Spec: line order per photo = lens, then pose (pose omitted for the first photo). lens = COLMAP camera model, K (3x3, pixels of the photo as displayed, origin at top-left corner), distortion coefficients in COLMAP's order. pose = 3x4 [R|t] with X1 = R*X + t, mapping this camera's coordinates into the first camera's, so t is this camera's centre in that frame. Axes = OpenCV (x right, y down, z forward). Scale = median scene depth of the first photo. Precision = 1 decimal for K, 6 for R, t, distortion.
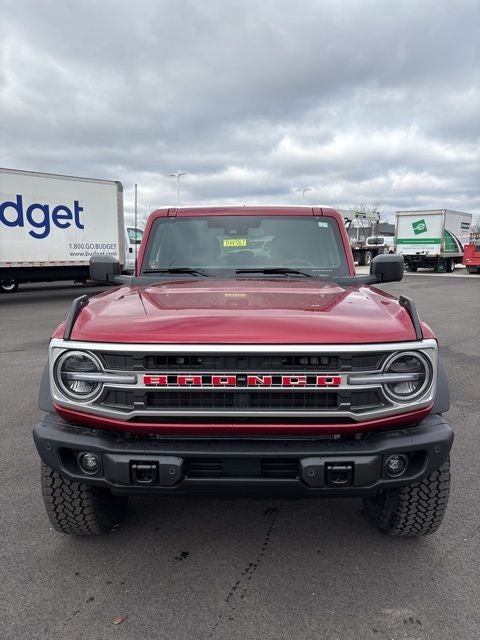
lens RADIAL K [[479.7, 0, 240.0], [0, 479.7, 320.0], [0, 0, 1]] dist [0.051689, -0.053835]
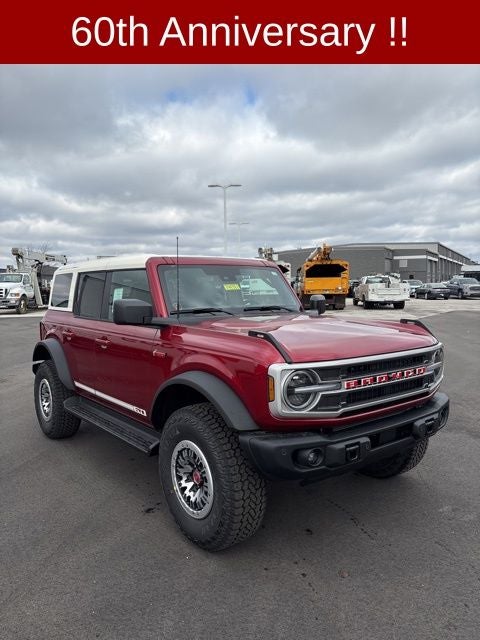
lens RADIAL K [[479.7, 0, 240.0], [0, 479.7, 320.0], [0, 0, 1]] dist [0.051689, -0.053835]
pose [[0.782794, -0.047794, 0.620442, -1.249912], [0.101950, 0.993424, -0.052102, -0.020462], [-0.613872, 0.104039, 0.782519, 0.075298]]
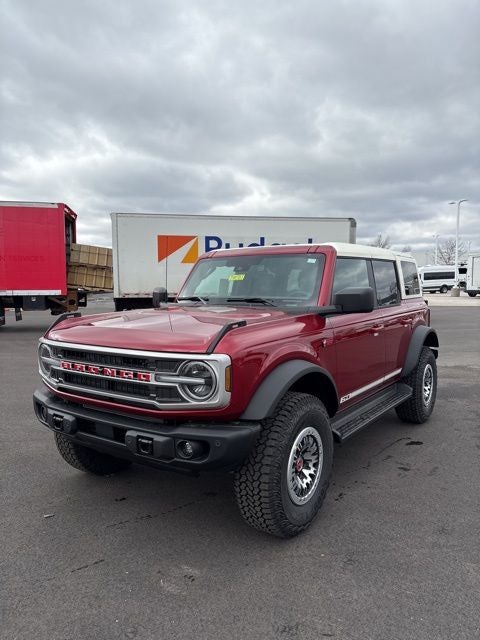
lens RADIAL K [[479.7, 0, 240.0], [0, 479.7, 320.0], [0, 0, 1]] dist [0.051689, -0.053835]
pose [[0.825936, 0.036230, -0.562598, 1.153893], [-0.074071, 0.996256, -0.044585, 0.003414], [0.558877, 0.078497, 0.825527, -0.013461]]
